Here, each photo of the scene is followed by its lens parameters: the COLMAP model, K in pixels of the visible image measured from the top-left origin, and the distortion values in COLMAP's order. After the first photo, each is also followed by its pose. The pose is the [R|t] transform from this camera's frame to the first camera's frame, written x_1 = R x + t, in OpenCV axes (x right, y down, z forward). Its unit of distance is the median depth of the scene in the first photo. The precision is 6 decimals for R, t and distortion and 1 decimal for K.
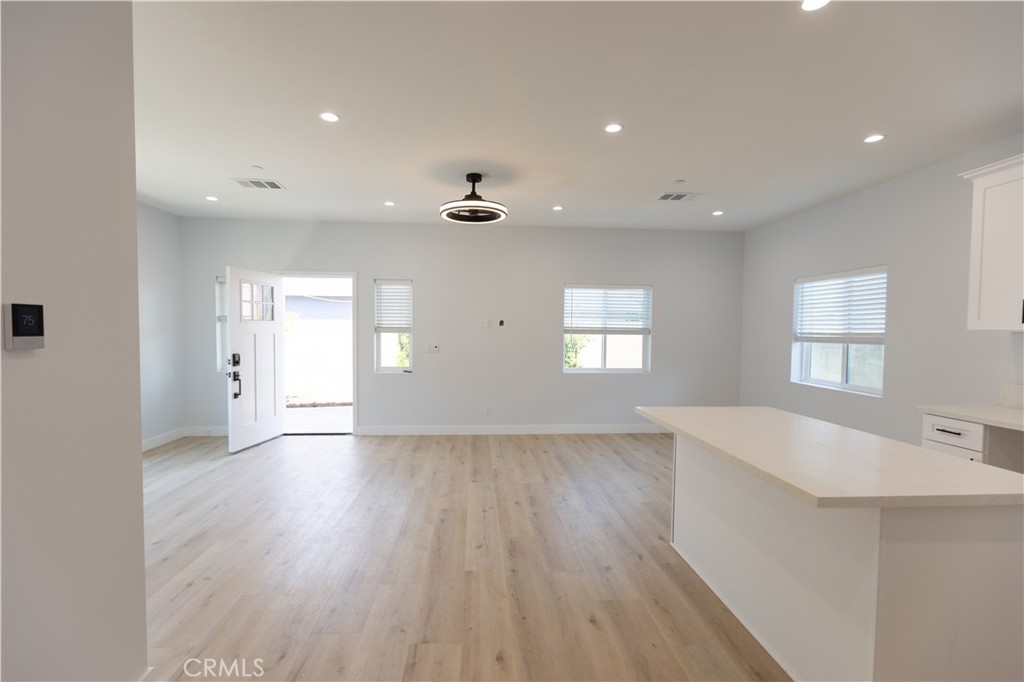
lens RADIAL K [[452.6, 0, 507.6], [0, 452.6, 344.5], [0, 0, 1]] dist [0.001340, -0.000301]
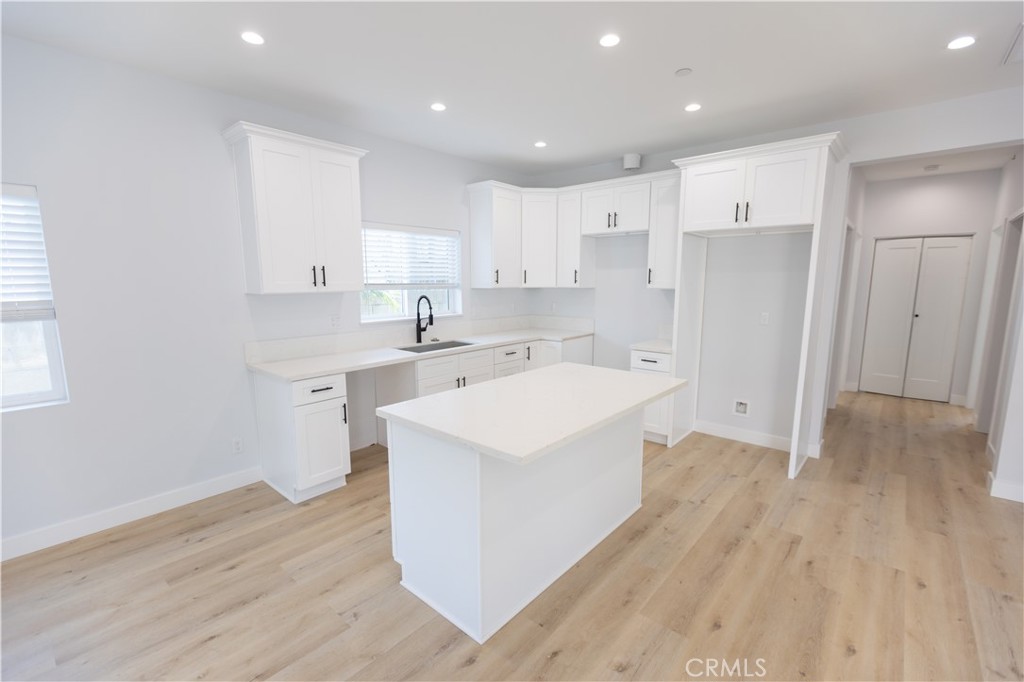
lens RADIAL K [[452.6, 0, 507.6], [0, 452.6, 344.5], [0, 0, 1]] dist [0.001340, -0.000301]
pose [[-0.708827, -0.108846, 0.696934, -0.080498], [0.016579, 0.985179, 0.170726, -0.103504], [-0.705188, 0.132569, -0.696517, 1.687351]]
